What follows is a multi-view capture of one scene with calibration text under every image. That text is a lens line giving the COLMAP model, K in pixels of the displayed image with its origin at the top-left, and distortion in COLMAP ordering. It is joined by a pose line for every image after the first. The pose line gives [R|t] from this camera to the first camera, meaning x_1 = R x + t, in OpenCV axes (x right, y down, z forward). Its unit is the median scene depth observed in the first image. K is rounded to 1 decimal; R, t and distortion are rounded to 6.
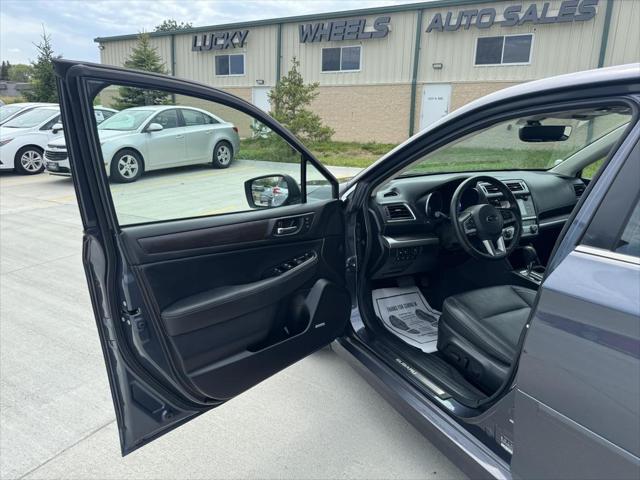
lens RADIAL K [[448.1, 0, 326.7], [0, 448.1, 239.1], [0, 0, 1]] dist [0.053006, -0.074600]
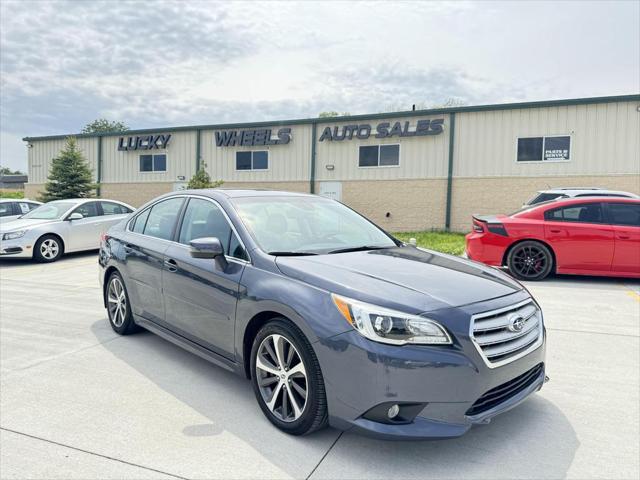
lens RADIAL K [[448.1, 0, 326.0], [0, 448.1, 250.9], [0, 0, 1]] dist [0.053006, -0.074600]
pose [[0.989981, -0.017226, 0.140149, 0.062693], [0.040690, 0.985231, -0.166328, 0.040576], [-0.135213, 0.170365, 0.976060, -0.142928]]
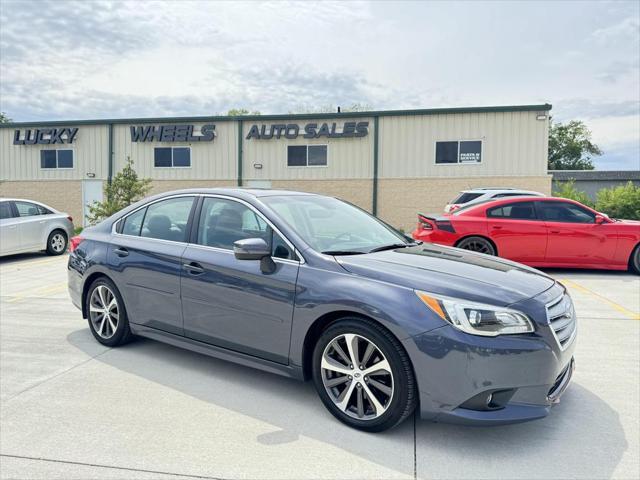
lens RADIAL K [[448.1, 0, 323.0], [0, 448.1, 244.0], [0, 0, 1]] dist [0.053006, -0.074600]
pose [[0.941009, -0.035601, 0.336504, -0.001067], [0.096385, 0.981455, -0.165699, 0.036399], [-0.324365, 0.188358, 0.926989, -0.128928]]
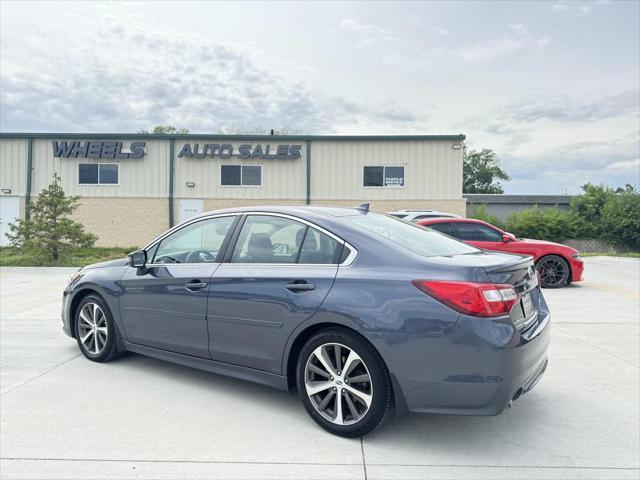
lens RADIAL K [[448.1, 0, 321.0], [0, 448.1, 244.5], [0, 0, 1]] dist [0.053006, -0.074600]
pose [[0.878925, -0.021850, 0.476460, -0.022885], [0.126908, 0.973653, -0.189455, 0.042650], [-0.459767, 0.226983, 0.858541, -0.152359]]
